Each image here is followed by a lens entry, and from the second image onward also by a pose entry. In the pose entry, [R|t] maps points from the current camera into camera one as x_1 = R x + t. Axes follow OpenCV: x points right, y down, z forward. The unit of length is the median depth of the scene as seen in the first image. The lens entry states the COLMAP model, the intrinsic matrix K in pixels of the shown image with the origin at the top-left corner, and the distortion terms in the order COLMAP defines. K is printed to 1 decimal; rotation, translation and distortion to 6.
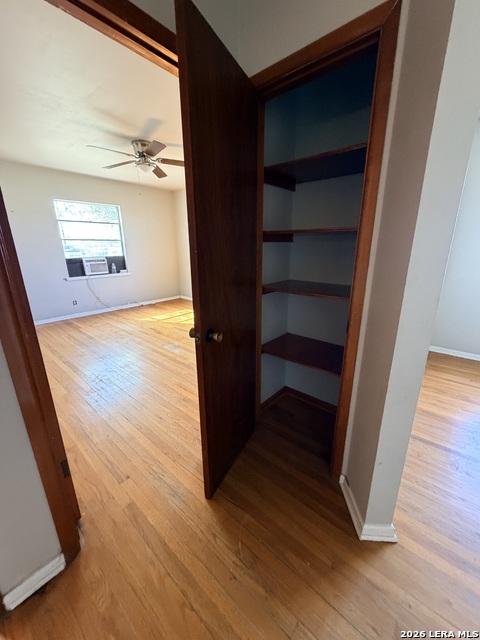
lens RADIAL K [[256.8, 0, 240.4], [0, 256.8, 319.8], [0, 0, 1]] dist [-0.002271, -0.000188]
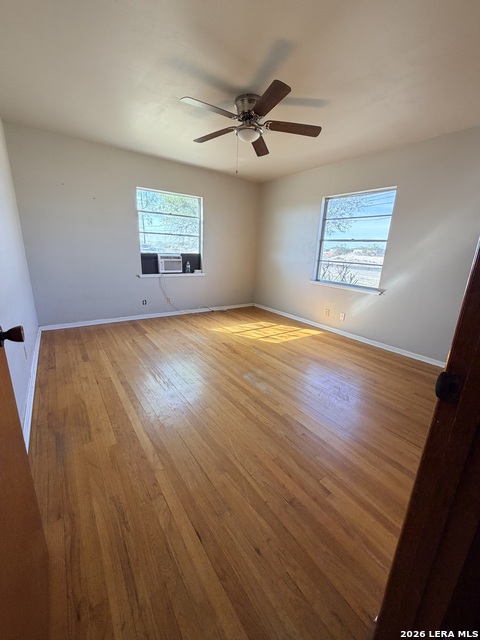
lens RADIAL K [[256.8, 0, 239.7], [0, 256.8, 320.5], [0, 0, 1]] dist [-0.002271, -0.000188]
pose [[0.970588, 0.107497, -0.215414, -0.136777], [-0.111470, 0.993748, -0.006346, -0.040509], [0.213385, 0.030172, 0.976502, 0.220535]]
